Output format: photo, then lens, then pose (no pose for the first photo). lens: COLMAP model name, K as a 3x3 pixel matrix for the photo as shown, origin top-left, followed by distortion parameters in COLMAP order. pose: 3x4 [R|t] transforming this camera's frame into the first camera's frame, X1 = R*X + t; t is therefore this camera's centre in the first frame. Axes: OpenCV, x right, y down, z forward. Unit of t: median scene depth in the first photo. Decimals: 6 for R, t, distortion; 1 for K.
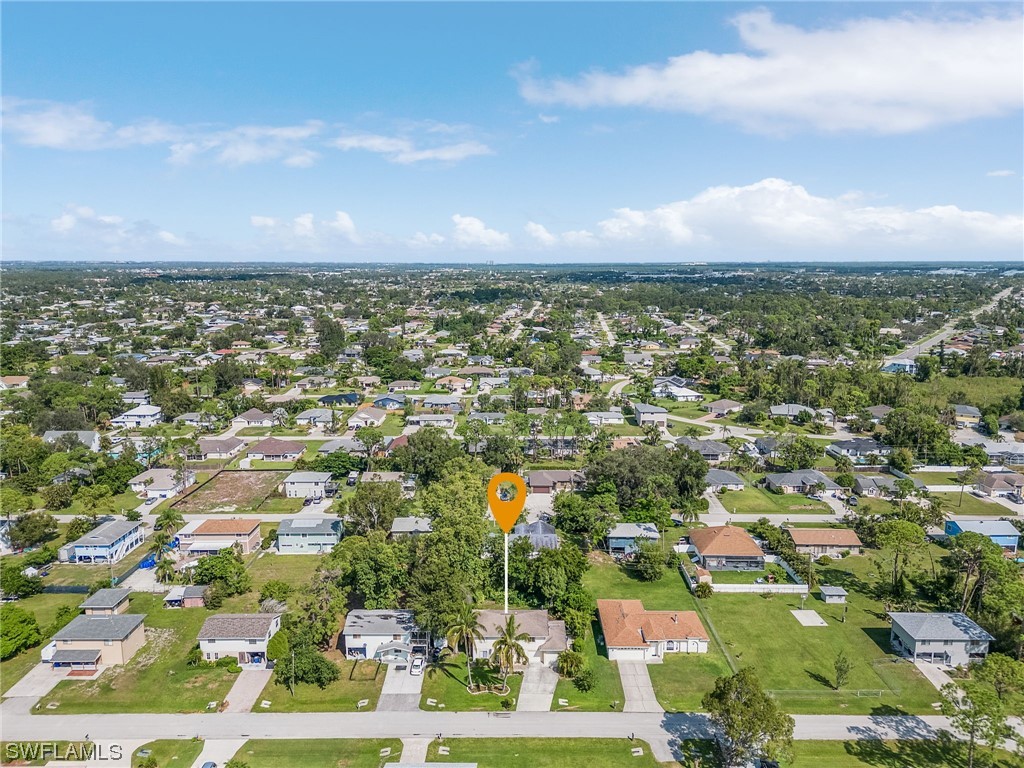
lens RADIAL K [[709.2, 0, 512.0], [0, 709.2, 384.0], [0, 0, 1]] dist [0.084137, -0.083047]
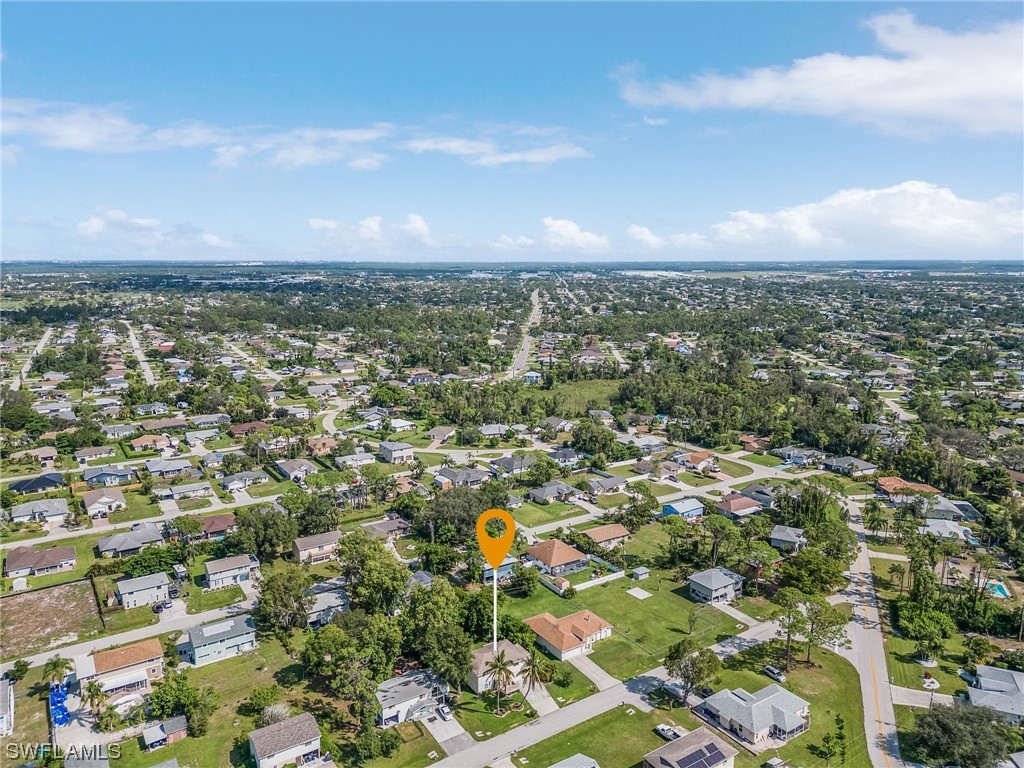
lens RADIAL K [[709.2, 0, 512.0], [0, 709.2, 384.0], [0, 0, 1]] dist [0.084137, -0.083047]
pose [[0.835866, -0.092842, 0.541026, -0.346767], [0.094626, 0.995209, 0.024588, -0.099673], [-0.540716, 0.030643, 0.840647, -0.060060]]
